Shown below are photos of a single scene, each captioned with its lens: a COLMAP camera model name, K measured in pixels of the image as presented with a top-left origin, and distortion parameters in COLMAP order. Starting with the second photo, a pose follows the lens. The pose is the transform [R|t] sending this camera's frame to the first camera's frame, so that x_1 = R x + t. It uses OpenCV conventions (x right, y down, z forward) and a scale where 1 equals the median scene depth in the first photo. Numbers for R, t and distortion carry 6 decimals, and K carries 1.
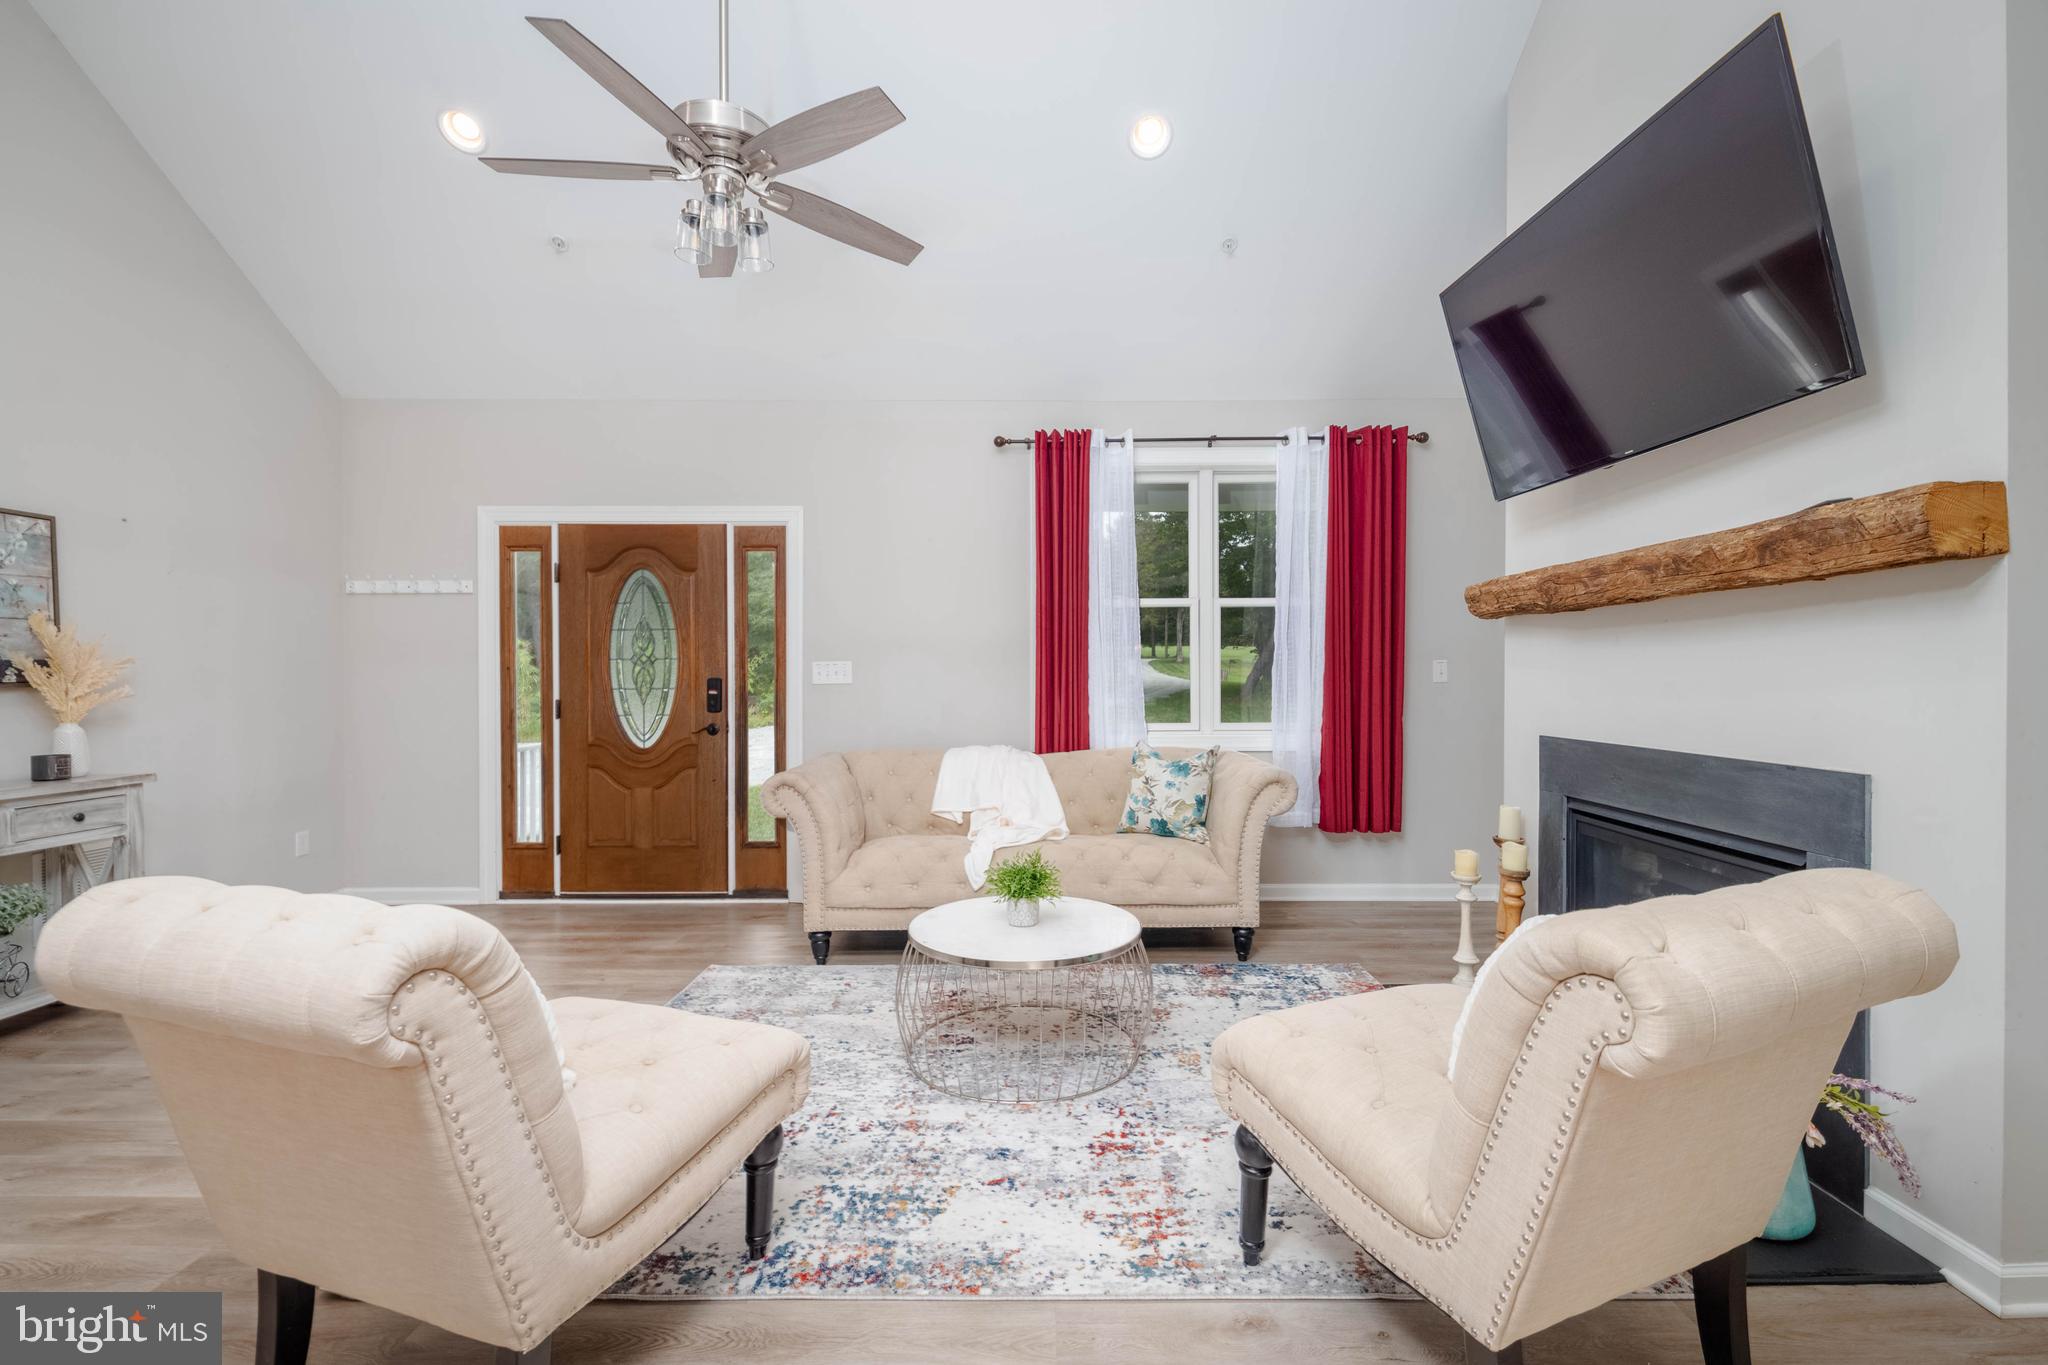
lens RADIAL K [[876.7, 0, 1034.1], [0, 876.7, 682.9], [0, 0, 1]] dist [0.000220, -0.009403]
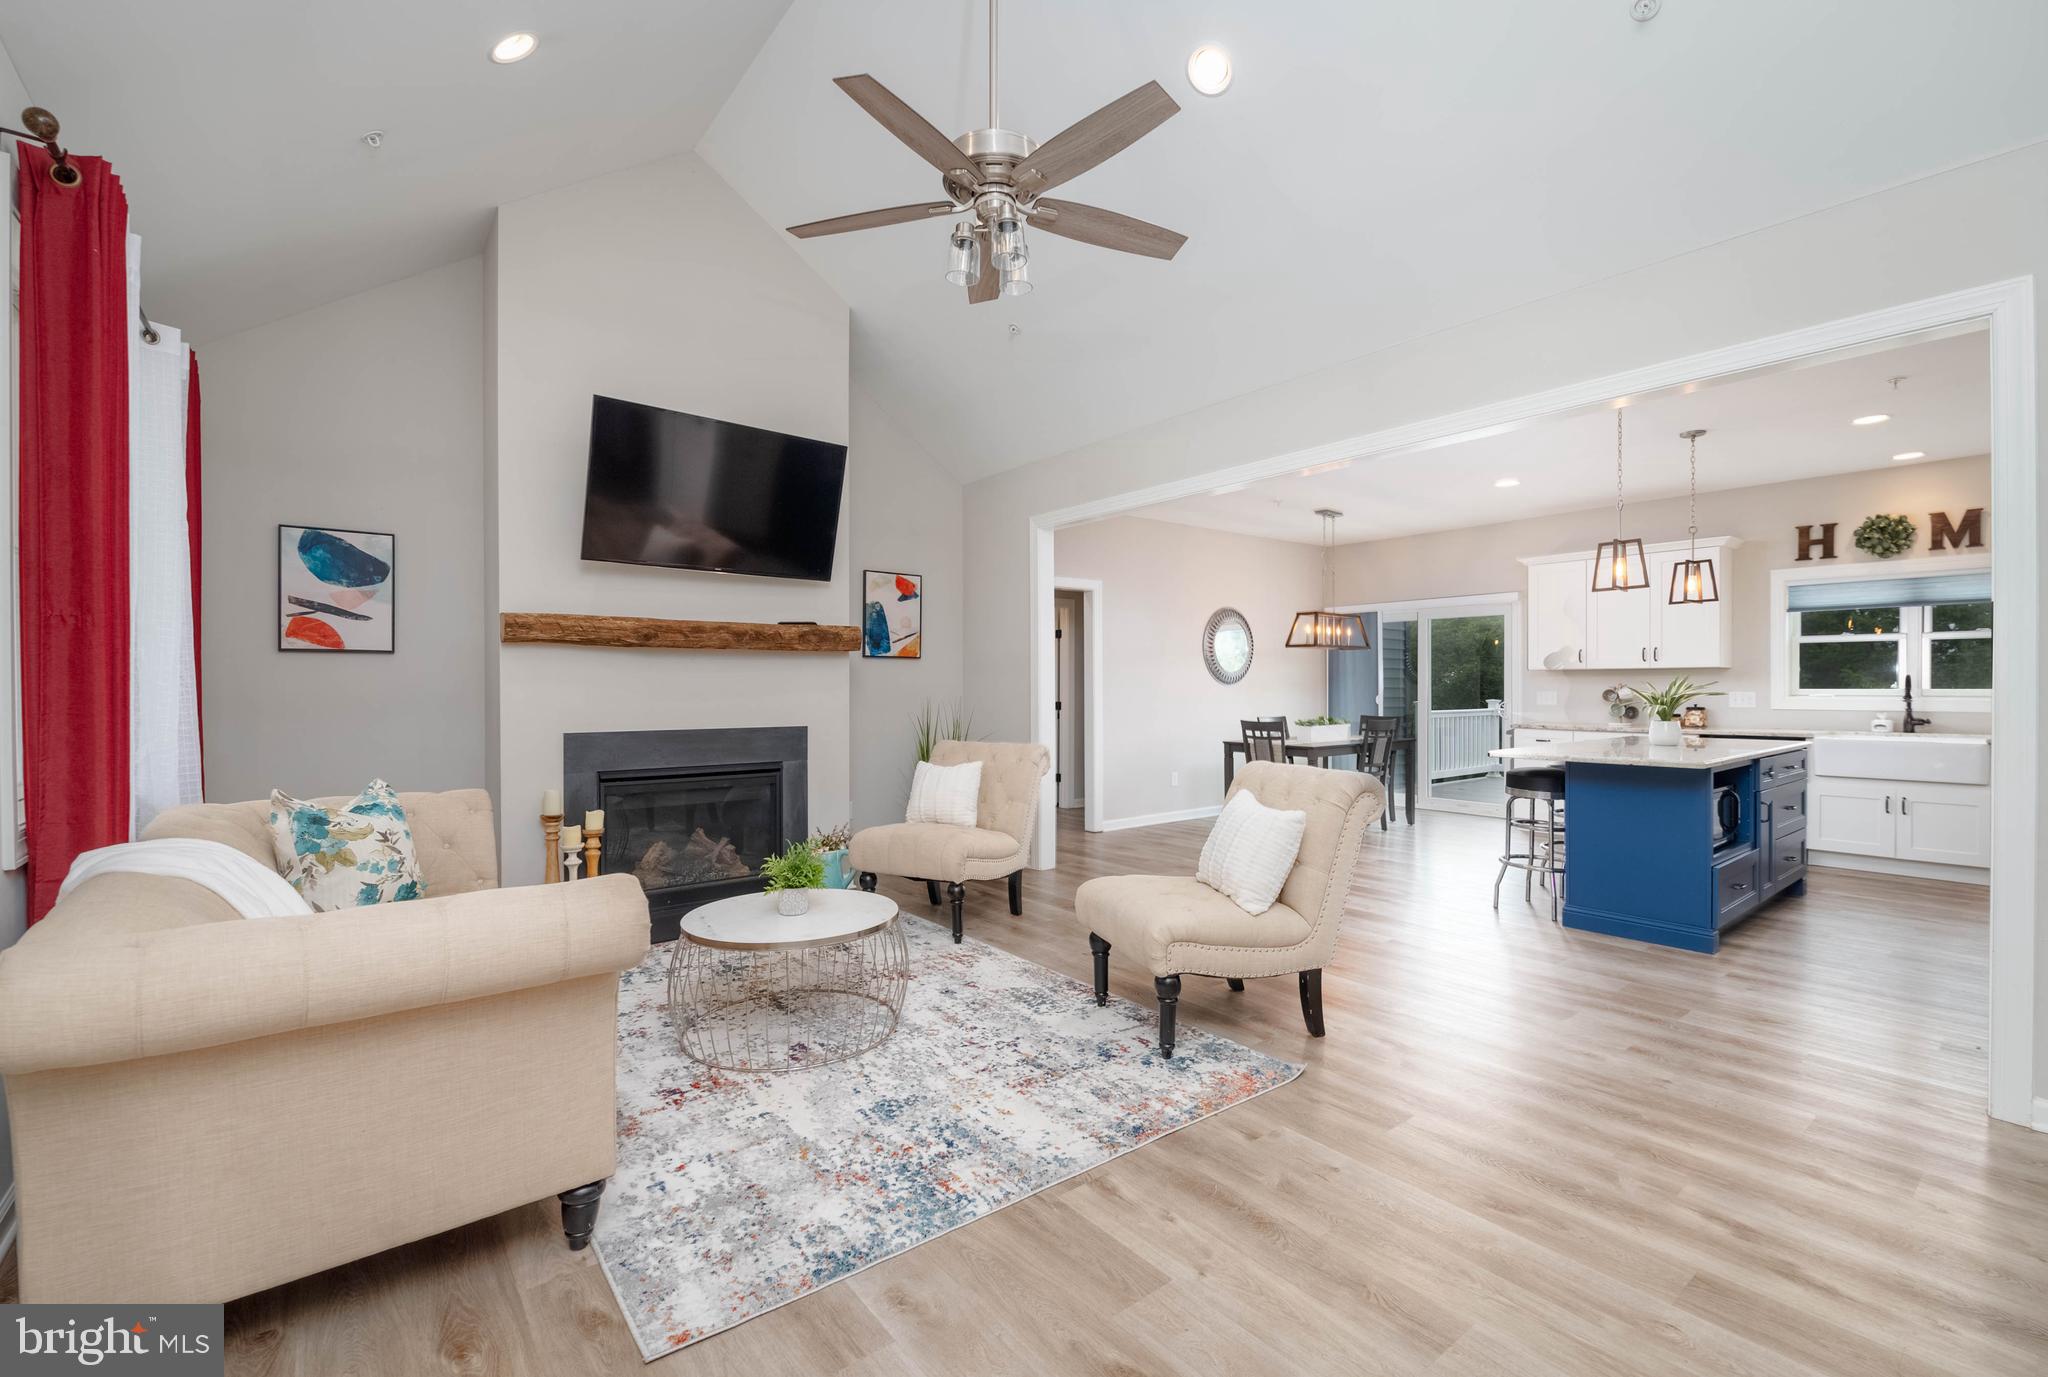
lens RADIAL K [[905.2, 0, 1053.6], [0, 905.2, 692.3], [0, 0, 1]] dist [0.001636, -0.000213]
pose [[-0.647910, -0.002340, 0.761713, -1.212714], [0.007635, 0.999925, 0.009567, -0.013472], [-0.761678, 0.012014, -0.647844, 1.646674]]
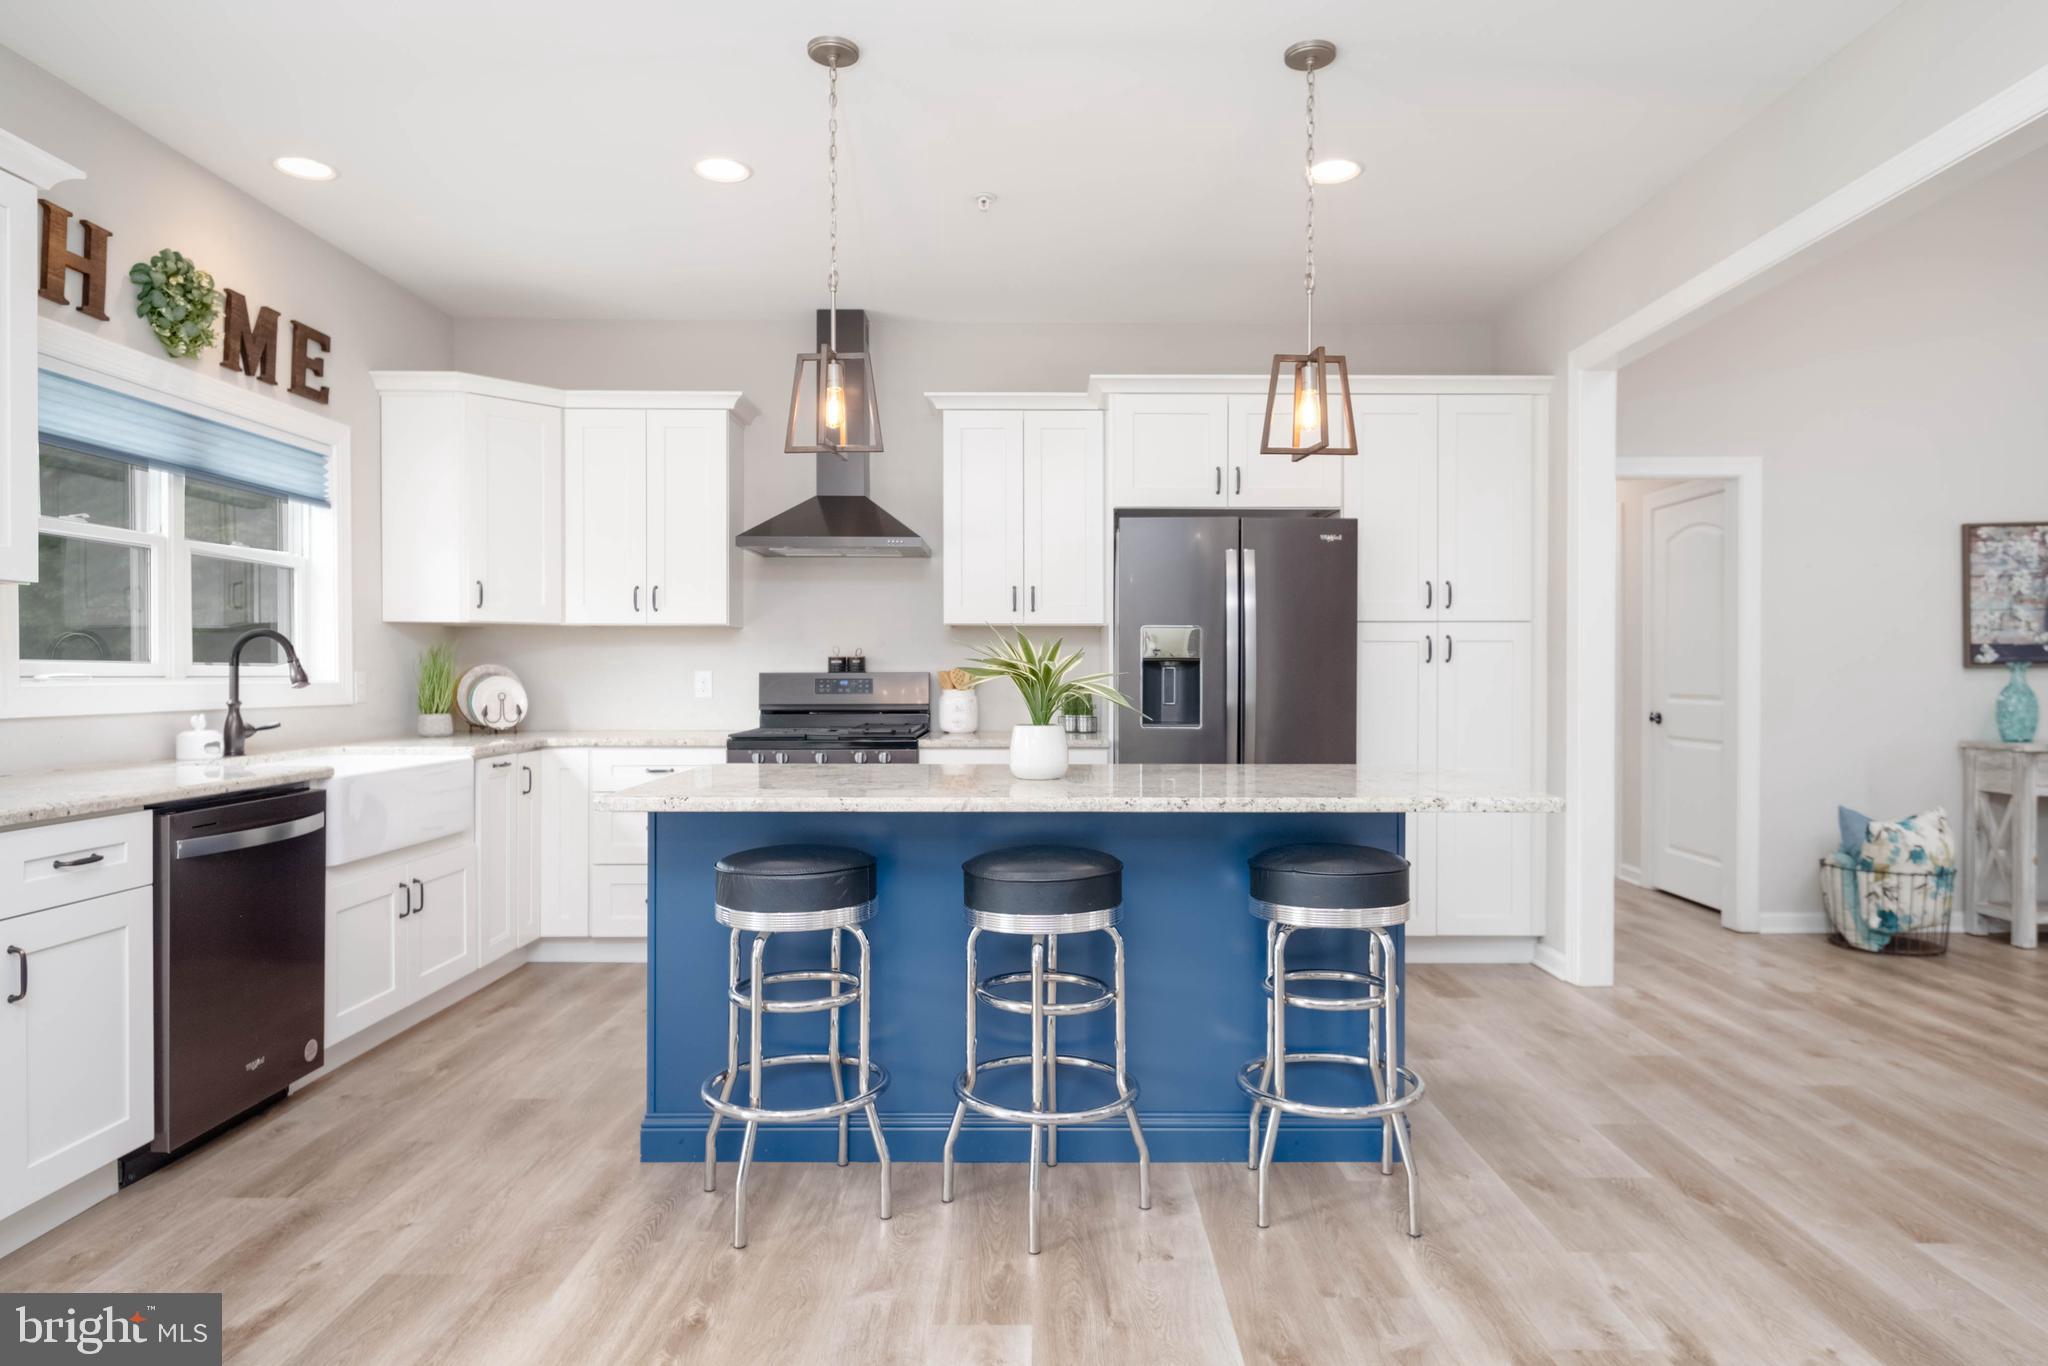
lens RADIAL K [[1202.2, 0, 1047.4], [0, 1202.2, 688.4], [0, 0, 1]] dist [0.002680, 0.002398]
pose [[0.016523, 0.017081, -0.999718, 0.637435], [-0.008040, 0.999824, 0.016950, 0.018945], [0.999831, 0.007758, 0.016658, -0.672044]]
